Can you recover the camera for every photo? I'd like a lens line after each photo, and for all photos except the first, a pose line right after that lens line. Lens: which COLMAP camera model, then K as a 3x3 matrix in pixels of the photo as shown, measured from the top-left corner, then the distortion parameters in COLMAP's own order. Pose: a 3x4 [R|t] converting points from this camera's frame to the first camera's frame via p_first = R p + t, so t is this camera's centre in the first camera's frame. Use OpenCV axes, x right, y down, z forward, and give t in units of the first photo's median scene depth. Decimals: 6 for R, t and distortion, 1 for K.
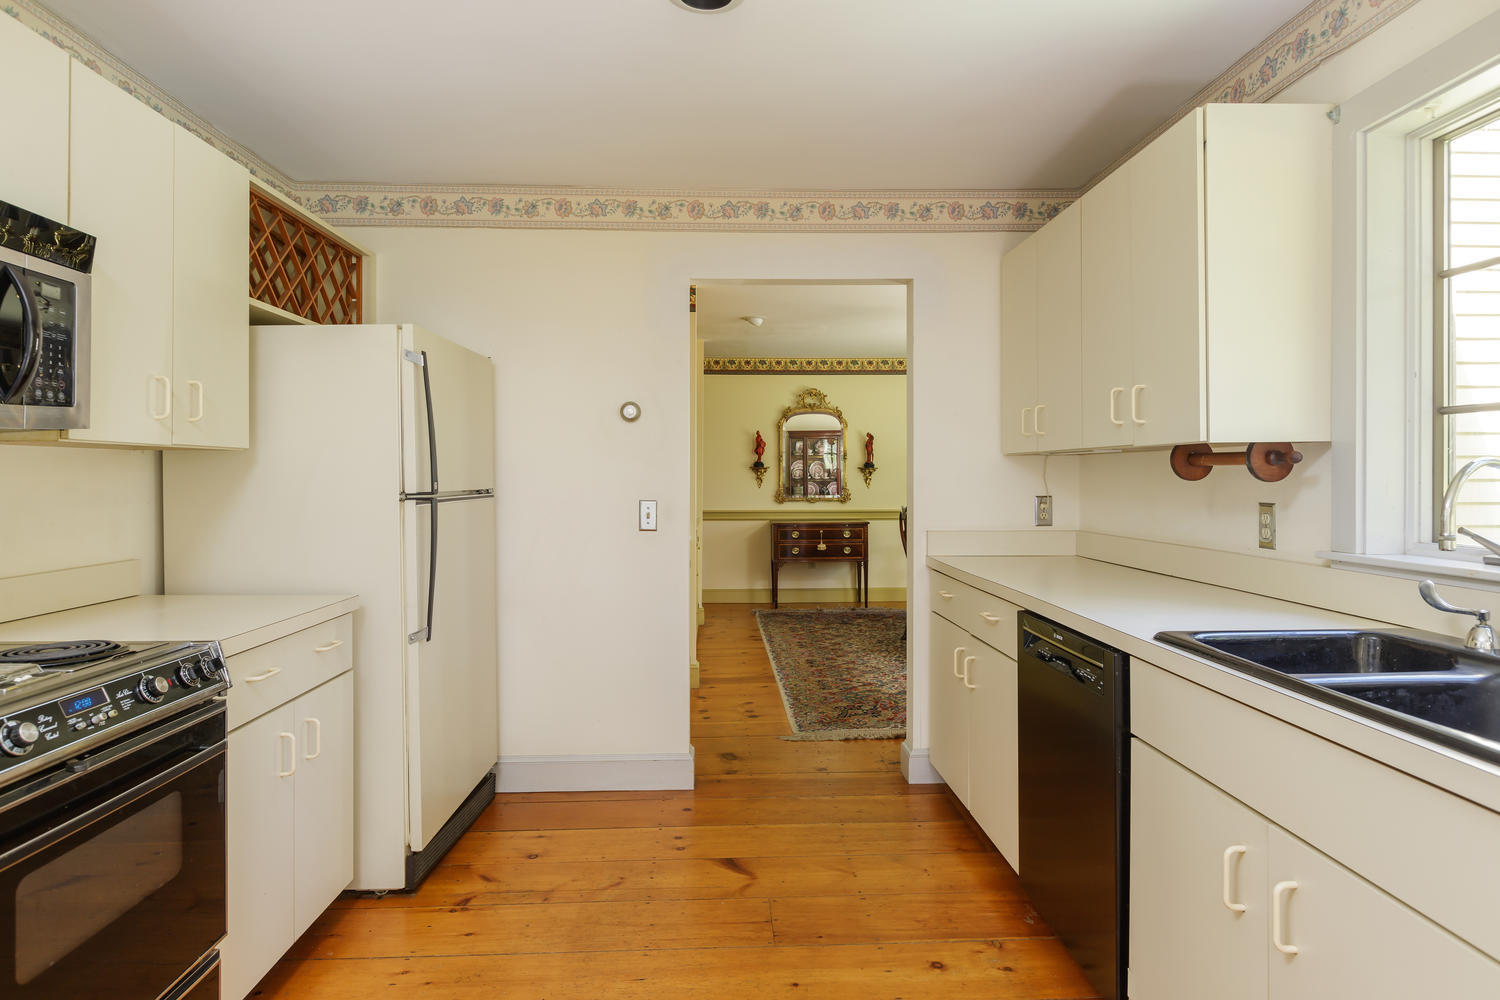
lens RADIAL K [[896.3, 0, 748.2], [0, 896.3, 478.3], [0, 0, 1]] dist [0.003431, 0.001028]
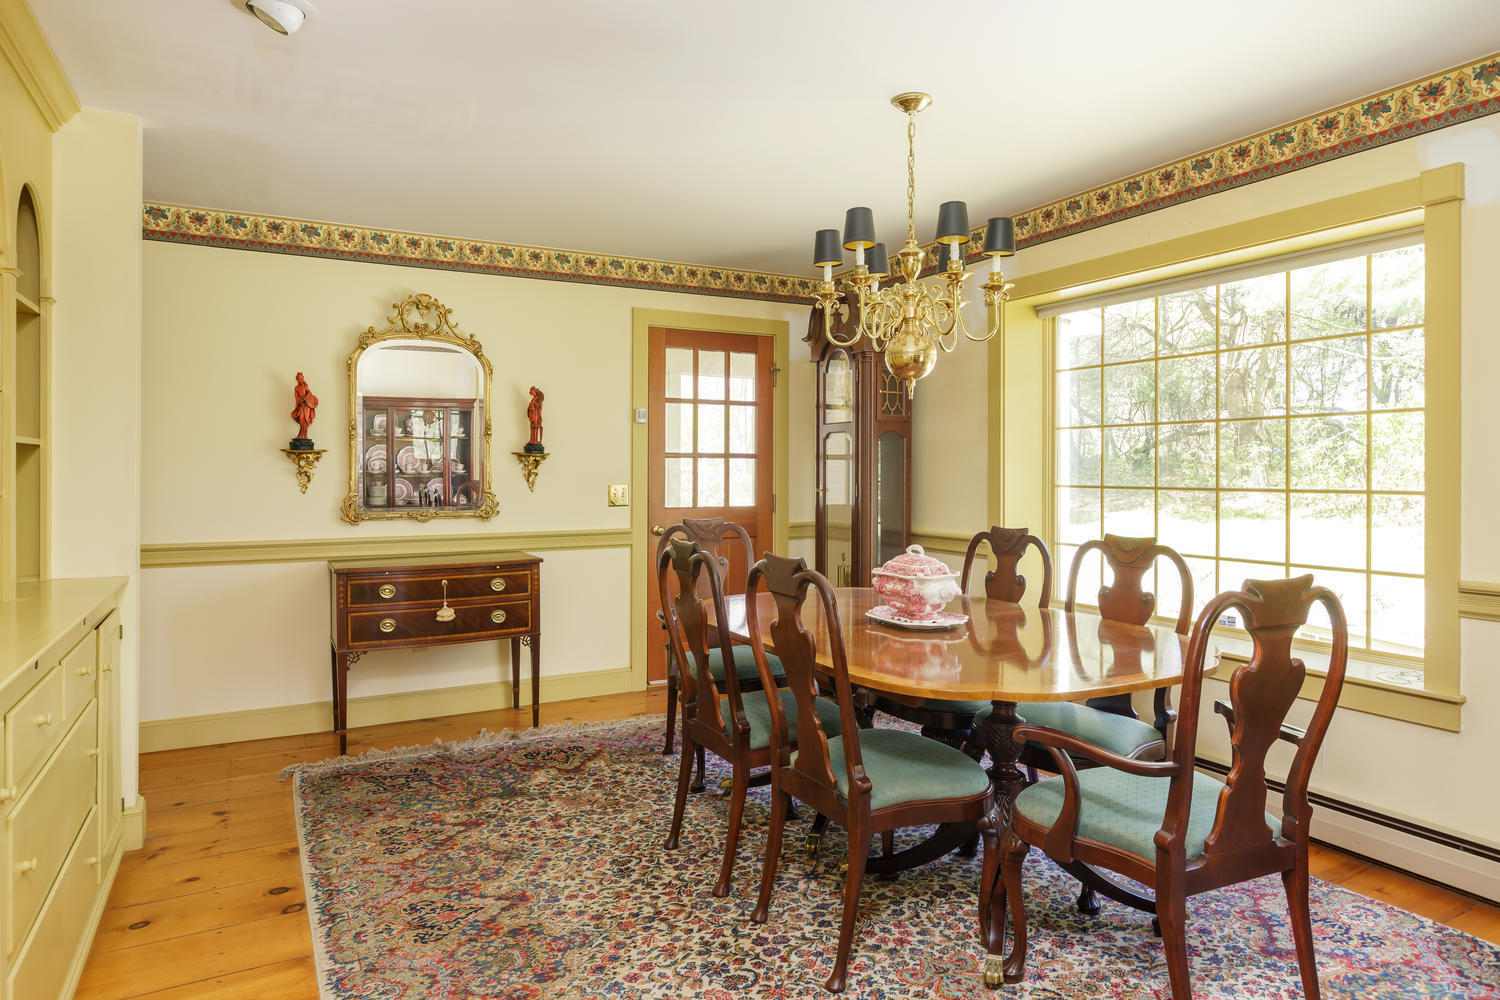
lens RADIAL K [[923.7, 0, 756.8], [0, 923.7, 476.4], [0, 0, 1]] dist [0.005097, 0.002142]
pose [[0.897172, -0.001392, 0.441679, 0.011285], [-0.000371, 0.999992, 0.003904, -0.000274], [-0.441681, -0.003666, 0.897165, 0.451596]]
